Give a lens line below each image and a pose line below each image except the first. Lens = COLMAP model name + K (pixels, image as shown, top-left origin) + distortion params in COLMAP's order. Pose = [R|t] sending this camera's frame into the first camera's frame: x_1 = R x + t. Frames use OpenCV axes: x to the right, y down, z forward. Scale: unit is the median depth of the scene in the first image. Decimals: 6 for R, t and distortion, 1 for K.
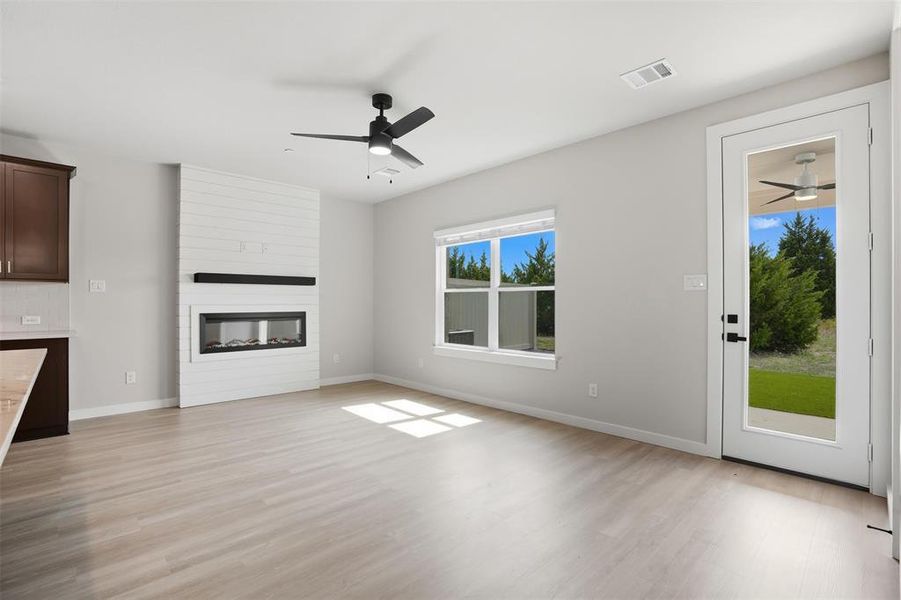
lens RADIAL K [[417.9, 0, 448.9], [0, 417.9, 299.4], [0, 0, 1]] dist [-0.037659, 0.008446]
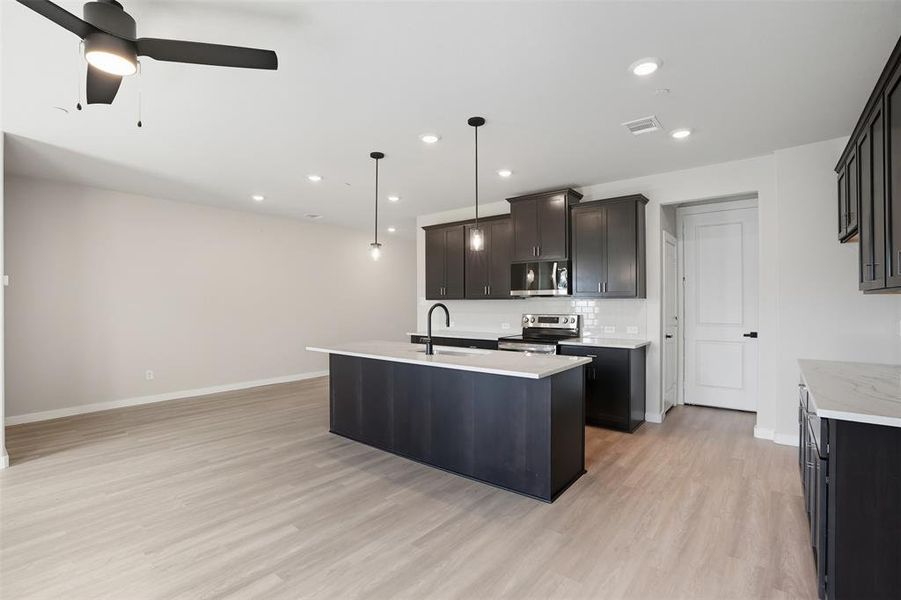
lens RADIAL K [[411.7, 0, 451.9], [0, 411.7, 302.4], [0, 0, 1]] dist [-0.033863, 0.000494]
pose [[-0.990106, 0.002801, -0.140296, -0.385016], [0.003814, 0.999969, -0.006949, -0.025367], [0.140273, -0.007415, -0.990085, 1.137678]]
